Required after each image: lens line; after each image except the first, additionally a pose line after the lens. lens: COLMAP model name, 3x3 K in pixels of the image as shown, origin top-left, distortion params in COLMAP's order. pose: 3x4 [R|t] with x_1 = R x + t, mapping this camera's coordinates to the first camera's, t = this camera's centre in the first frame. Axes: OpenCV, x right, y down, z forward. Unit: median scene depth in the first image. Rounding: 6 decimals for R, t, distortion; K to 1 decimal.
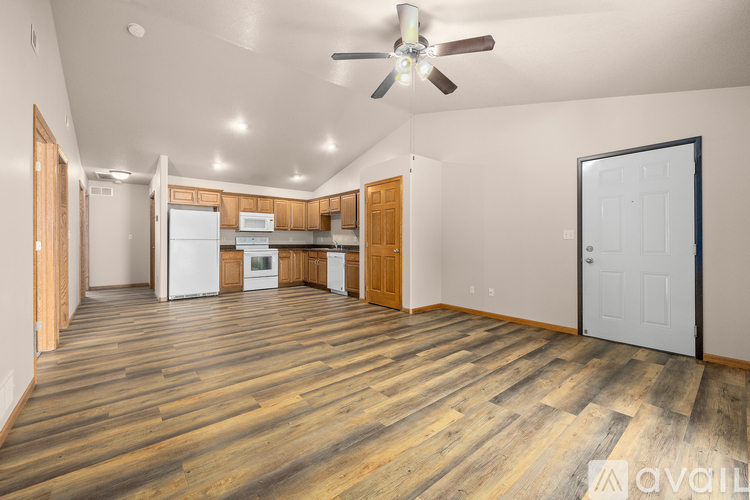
lens RADIAL K [[308.4, 0, 376.3], [0, 308.4, 242.7], [0, 0, 1]] dist [-0.003454, -0.000239]
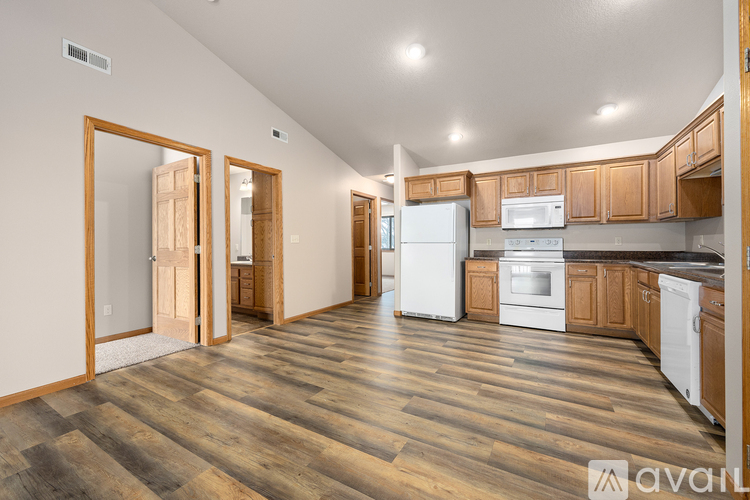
lens RADIAL K [[308.4, 0, 369.5], [0, 308.4, 247.1], [0, 0, 1]] dist [-0.003454, -0.000239]
pose [[0.335426, 0.004238, -0.942057, 0.067373], [0.000348, 0.999989, 0.004623, -0.003275], [0.942067, -0.001879, 0.335420, 0.499588]]
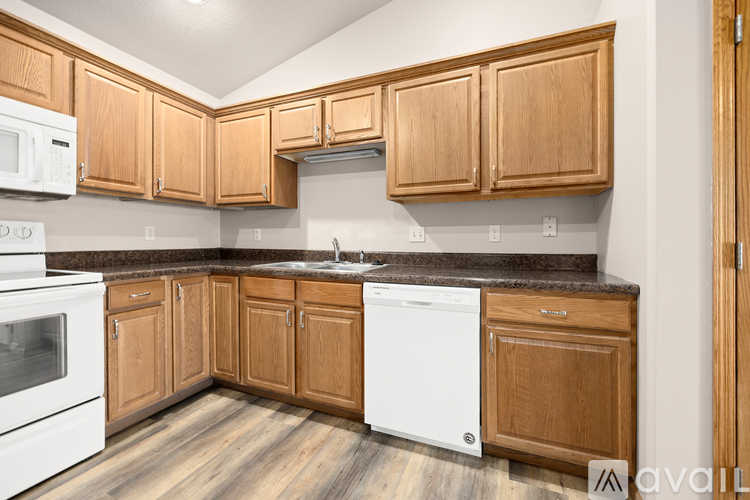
lens RADIAL K [[308.4, 0, 375.8], [0, 308.4, 242.1], [0, 0, 1]] dist [-0.003454, -0.000239]
pose [[0.880965, -0.000422, 0.473181, -0.249867], [-0.001711, 0.999990, 0.004079, -0.003681], [-0.473178, -0.004403, 0.880956, 0.708863]]
